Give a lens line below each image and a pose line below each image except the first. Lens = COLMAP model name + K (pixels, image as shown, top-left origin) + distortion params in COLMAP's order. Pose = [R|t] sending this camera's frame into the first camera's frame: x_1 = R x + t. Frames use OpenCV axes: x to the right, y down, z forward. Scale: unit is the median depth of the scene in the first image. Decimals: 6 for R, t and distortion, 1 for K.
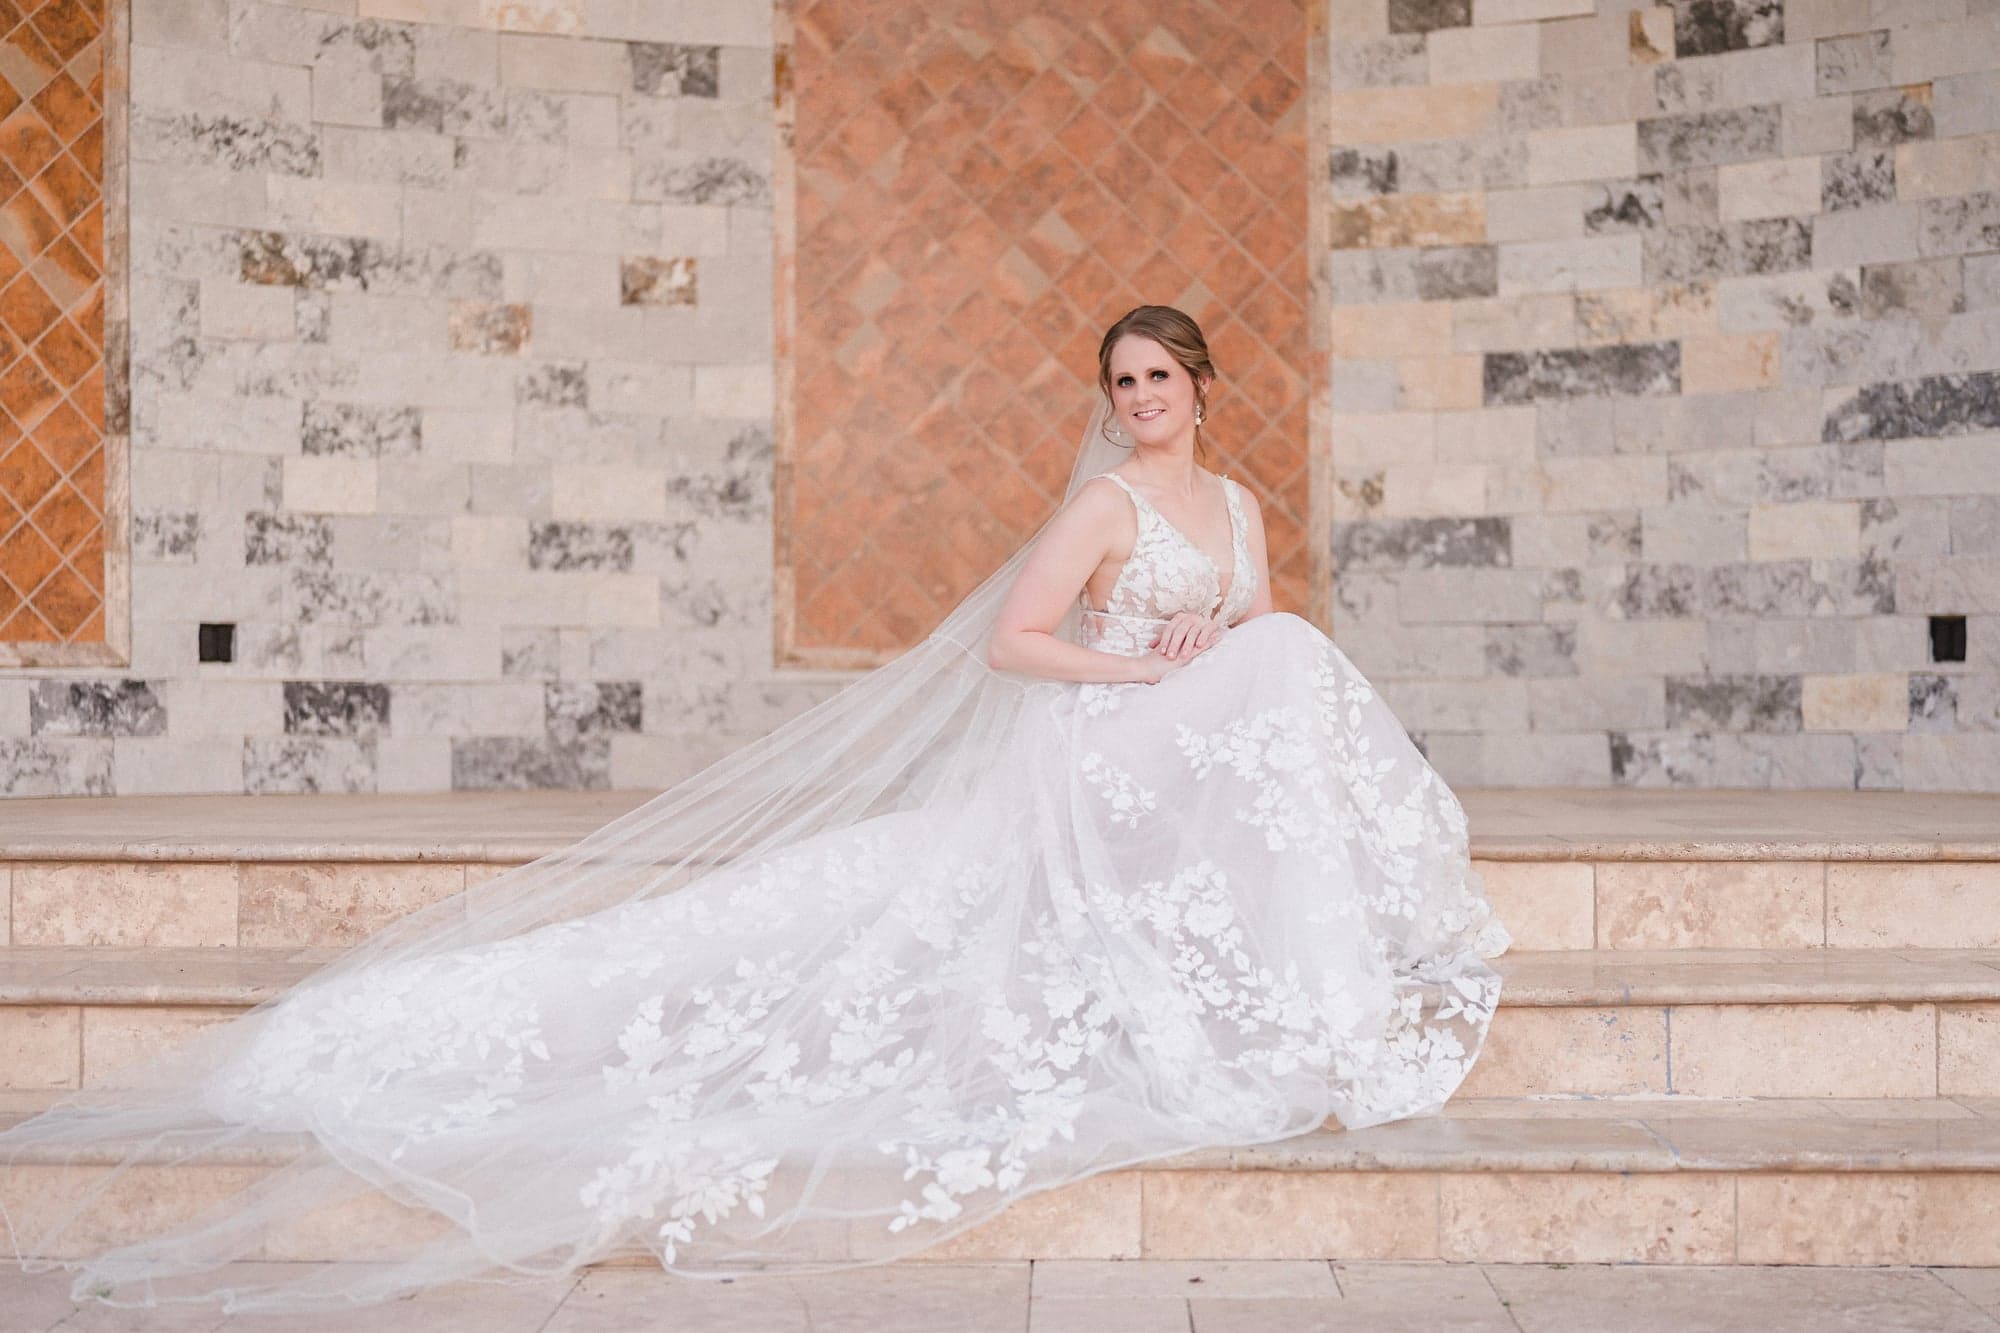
lens RADIAL K [[2020.6, 0, 1000.0], [0, 2020.6, 666.5], [0, 0, 1]] dist [-0.065736, 0.211626]
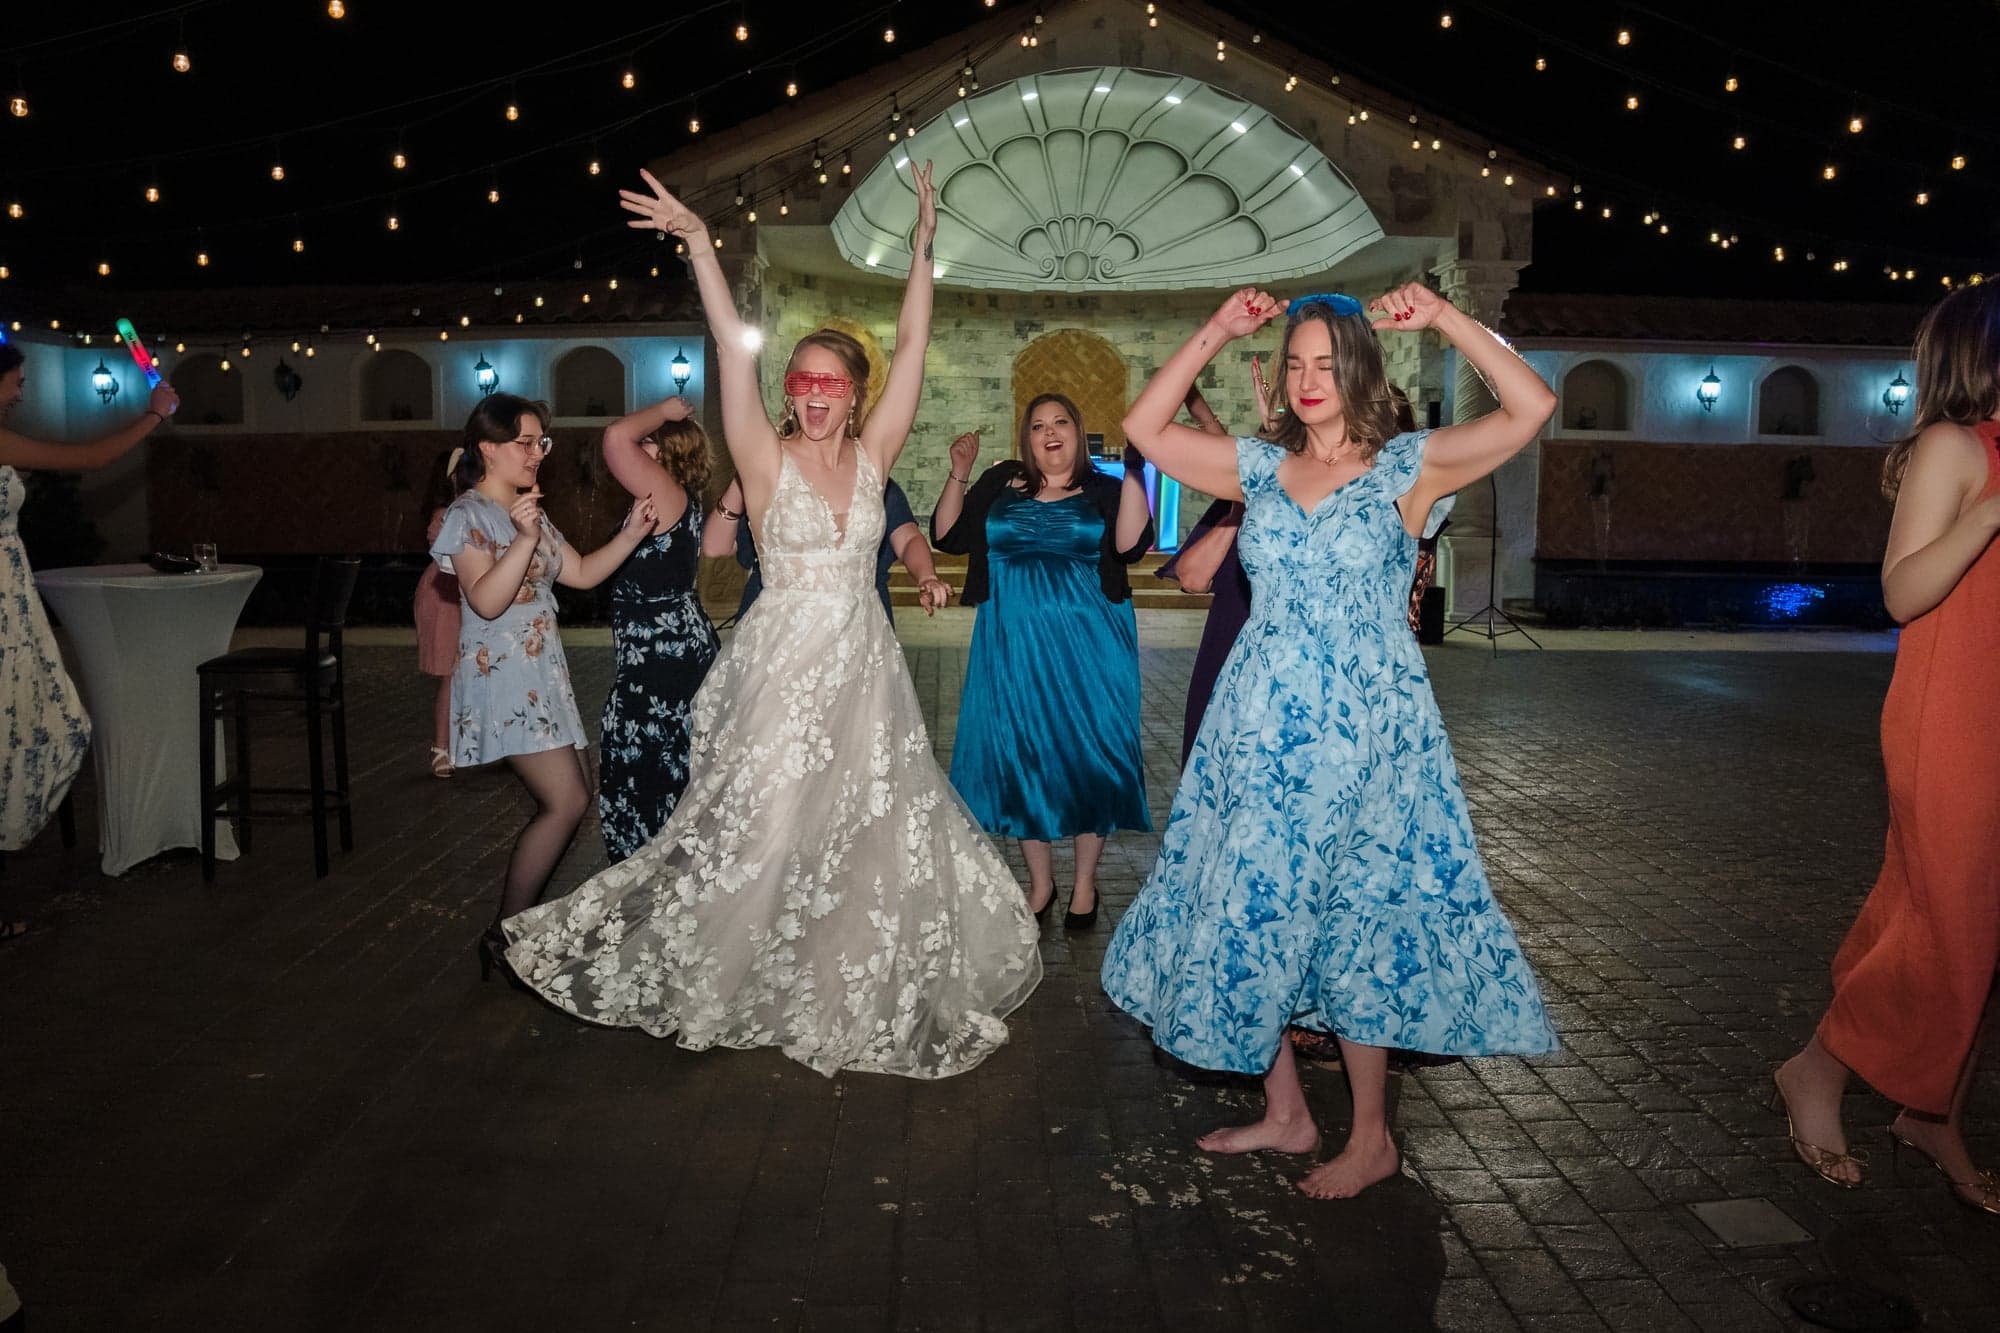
lens RADIAL K [[2020.6, 0, 1000.0], [0, 2020.6, 666.5], [0, 0, 1]] dist [-0.065736, 0.211626]
pose [[0.995425, -0.018304, 0.093781, -0.584207], [0.017188, 0.999772, 0.012688, 0.294608], [-0.093992, -0.011018, 0.995512, -3.617478]]
